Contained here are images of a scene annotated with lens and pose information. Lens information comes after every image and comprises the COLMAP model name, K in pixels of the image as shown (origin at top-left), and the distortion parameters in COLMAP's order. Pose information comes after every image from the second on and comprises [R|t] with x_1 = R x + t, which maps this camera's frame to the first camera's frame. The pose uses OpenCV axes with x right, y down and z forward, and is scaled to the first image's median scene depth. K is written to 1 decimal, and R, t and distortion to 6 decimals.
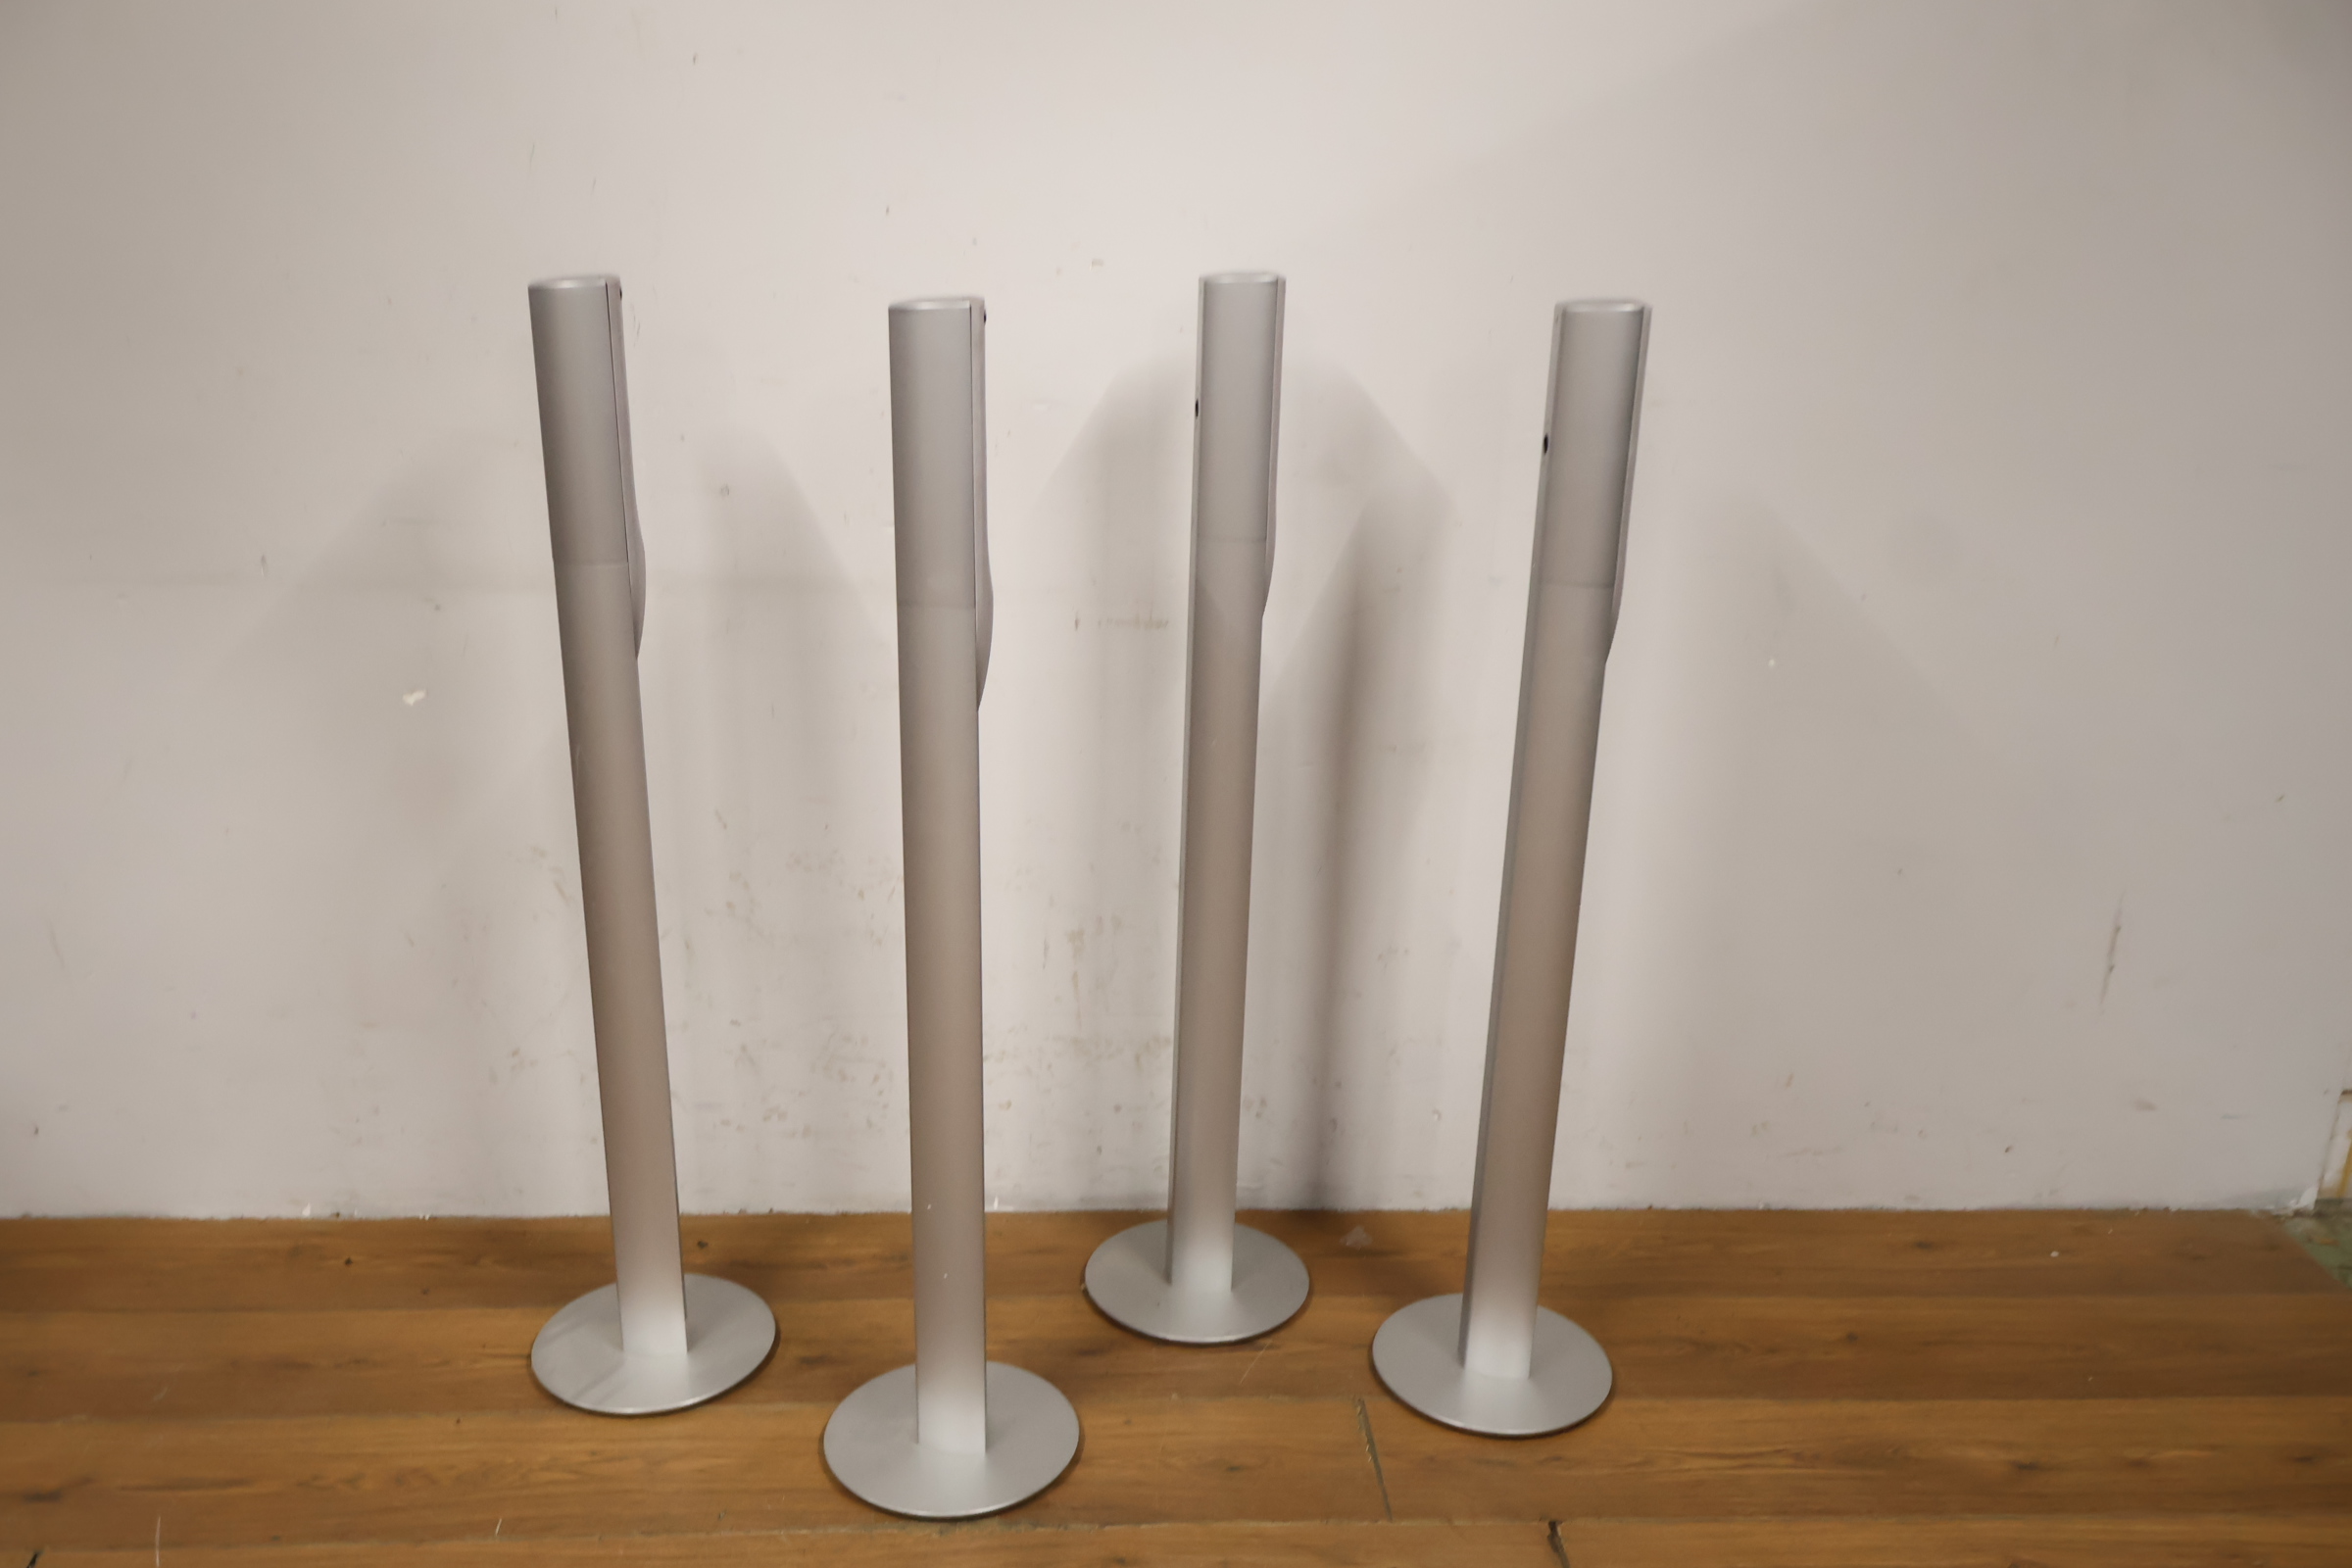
lens RADIAL K [[2108.1, 0, 1173.2], [0, 2108.1, 803.5], [0, 0, 1]] dist [-0.028460, 0.018386]
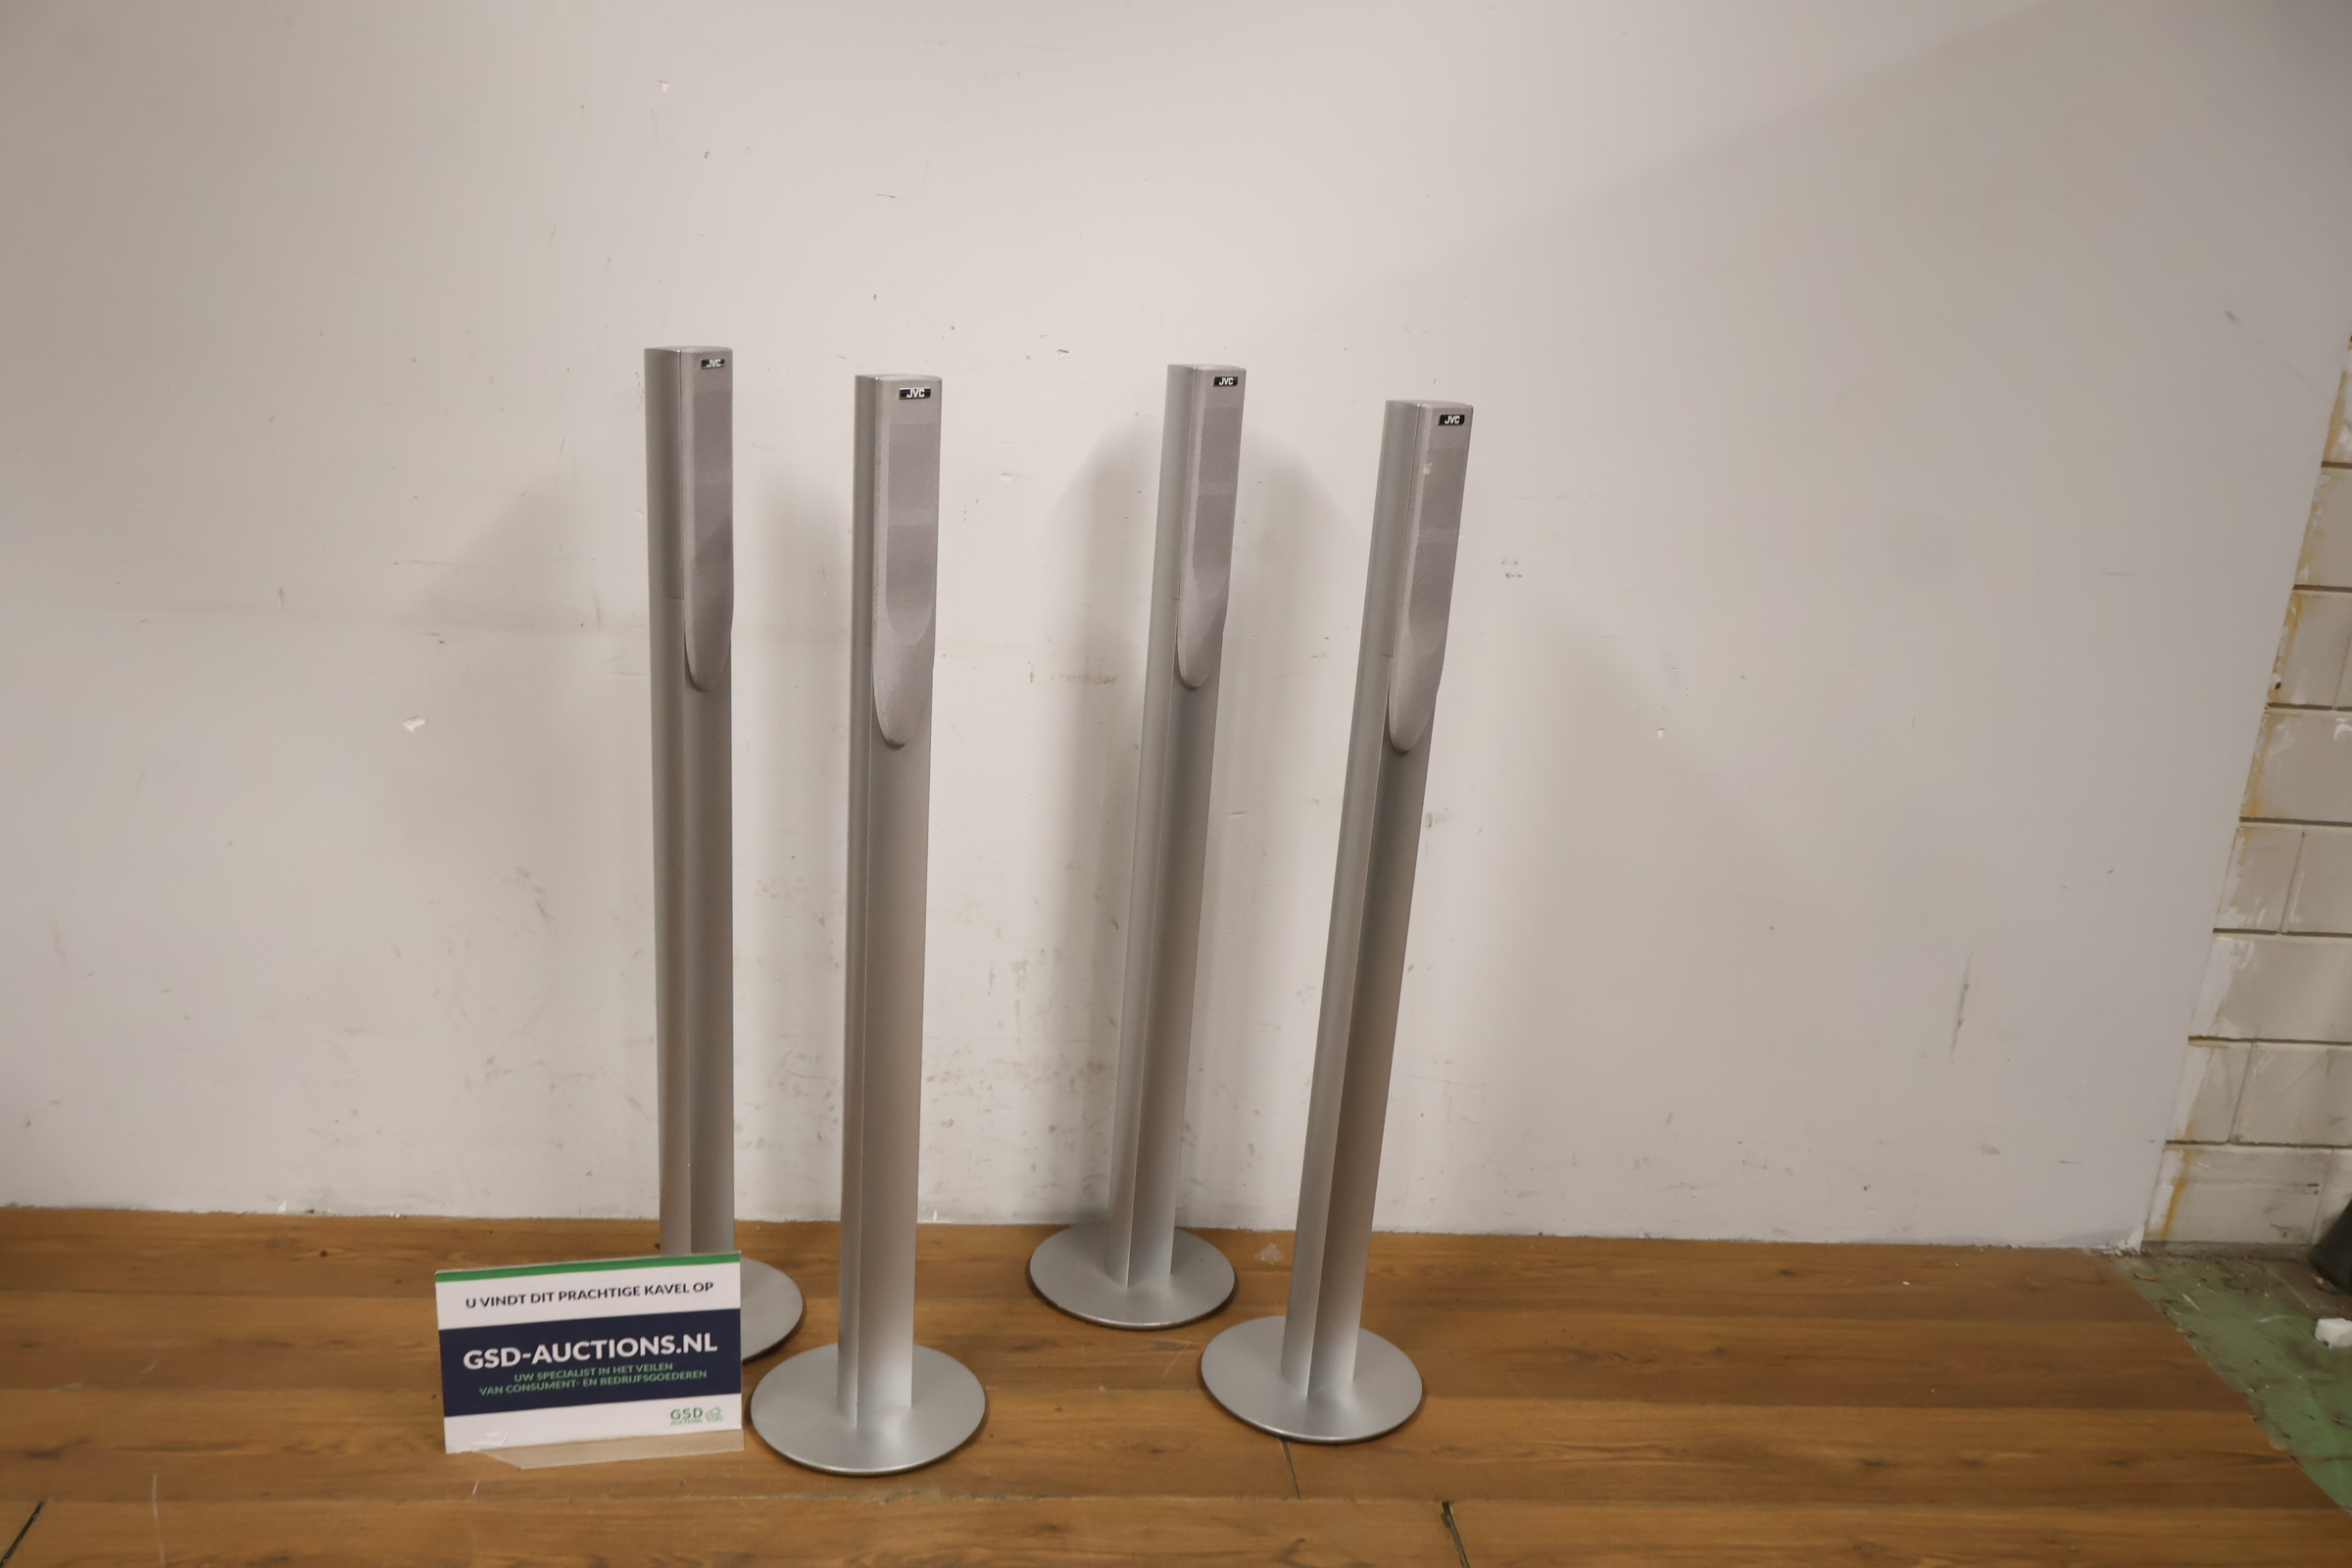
lens RADIAL K [[2108.1, 0, 1177.2], [0, 2108.1, 798.5], [0, 0, 1]] dist [-0.028460, 0.018386]
pose [[0.998450, 0.031278, 0.046030, -0.019587], [-0.029242, 0.998592, -0.044249, 0.024350], [-0.047349, 0.042834, 0.997960, -0.095275]]
